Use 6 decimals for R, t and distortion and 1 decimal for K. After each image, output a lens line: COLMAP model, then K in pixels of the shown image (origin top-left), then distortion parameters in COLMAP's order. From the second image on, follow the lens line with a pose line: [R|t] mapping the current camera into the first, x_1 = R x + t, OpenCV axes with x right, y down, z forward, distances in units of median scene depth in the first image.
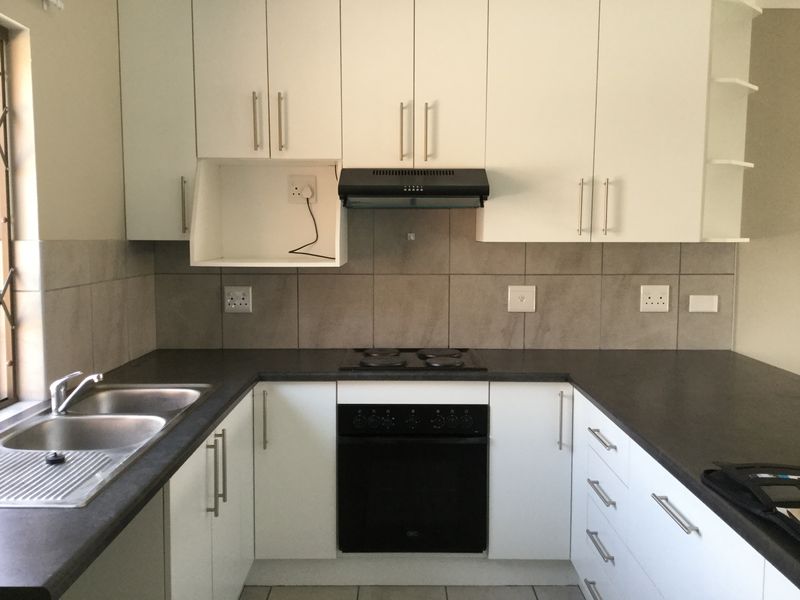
lens RADIAL K [[719.9, 0, 400.0], [0, 719.9, 300.0], [0, 0, 1]] dist [0.001623, -0.006716]
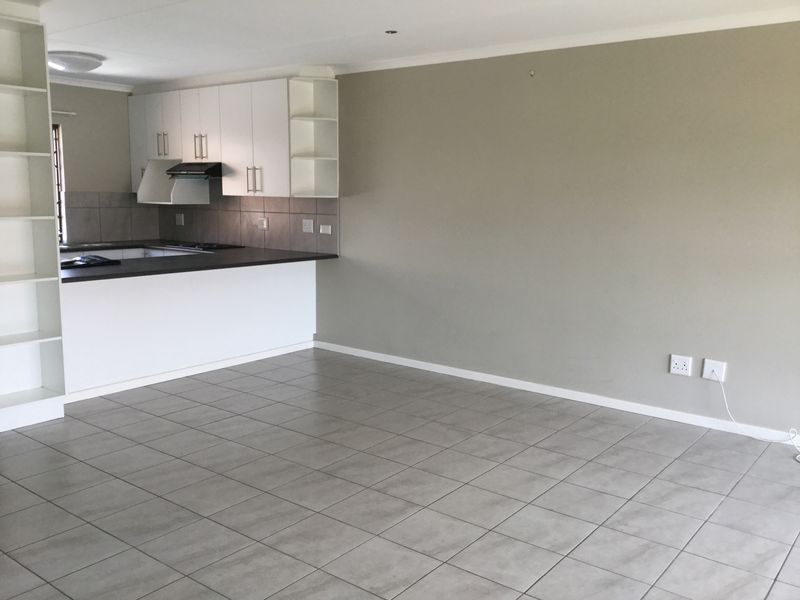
lens RADIAL K [[719.9, 0, 400.0], [0, 719.9, 300.0], [0, 0, 1]] dist [0.001623, -0.006716]
pose [[0.788887, 0.102002, -0.606014, 1.961090], [-0.072538, 0.994691, 0.072995, 0.041461], [0.610242, -0.013626, 0.792098, -0.455077]]
